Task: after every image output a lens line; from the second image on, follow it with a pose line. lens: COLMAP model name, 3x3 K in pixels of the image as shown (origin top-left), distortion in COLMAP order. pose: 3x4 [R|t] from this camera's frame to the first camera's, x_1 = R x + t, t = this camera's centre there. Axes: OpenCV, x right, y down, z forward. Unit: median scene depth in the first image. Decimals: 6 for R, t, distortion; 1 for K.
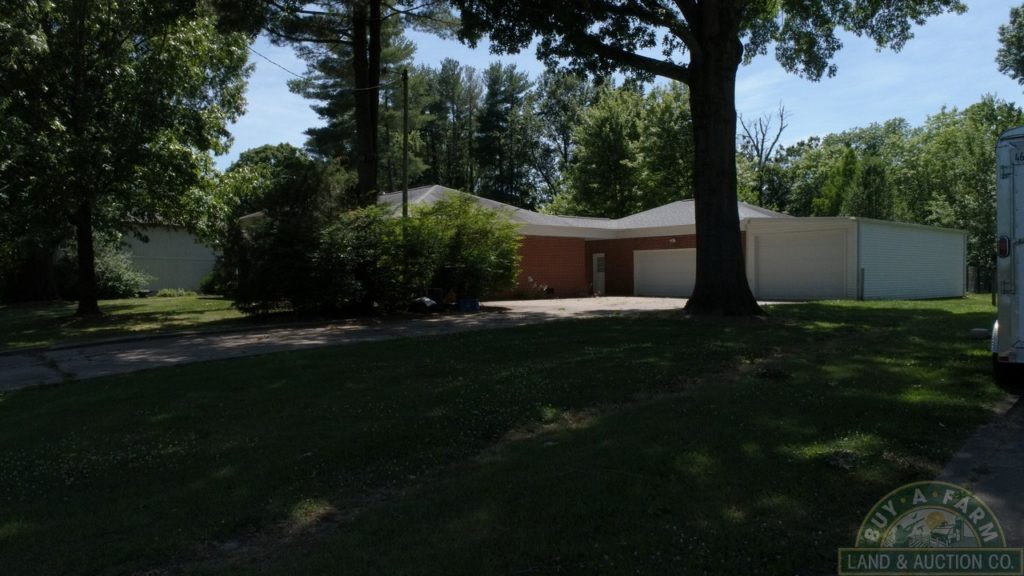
lens RADIAL K [[696.3, 0, 512.0], [0, 696.3, 288.0], [0, 0, 1]] dist [-0.000757, -0.002651]
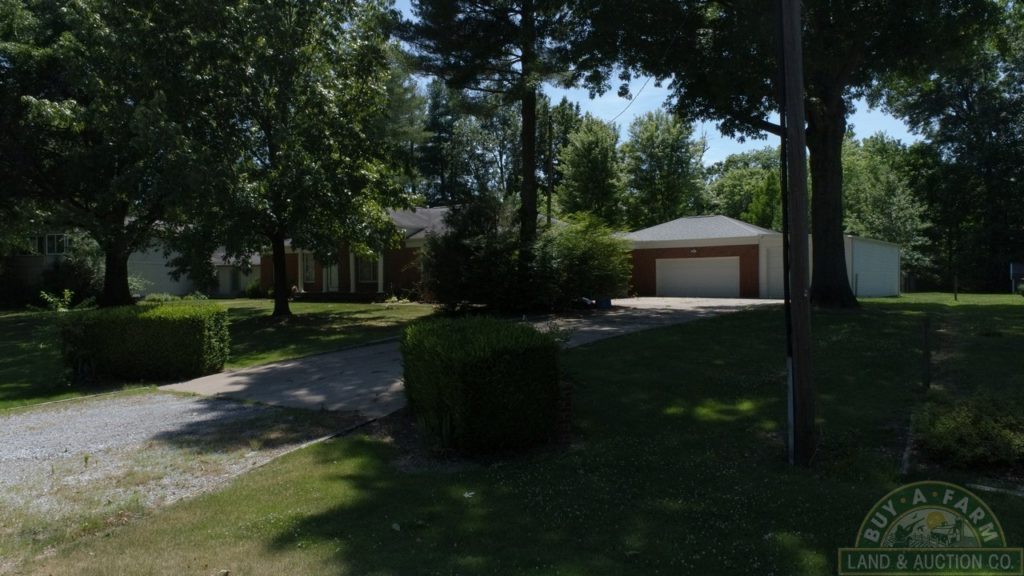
lens RADIAL K [[696.3, 0, 512.0], [0, 696.3, 288.0], [0, 0, 1]] dist [-0.000757, -0.002651]
pose [[0.982701, -0.004563, 0.185142, -0.209679], [0.005479, 0.999975, -0.004435, 0.000217], [-0.185117, 0.005372, 0.982702, -0.099023]]
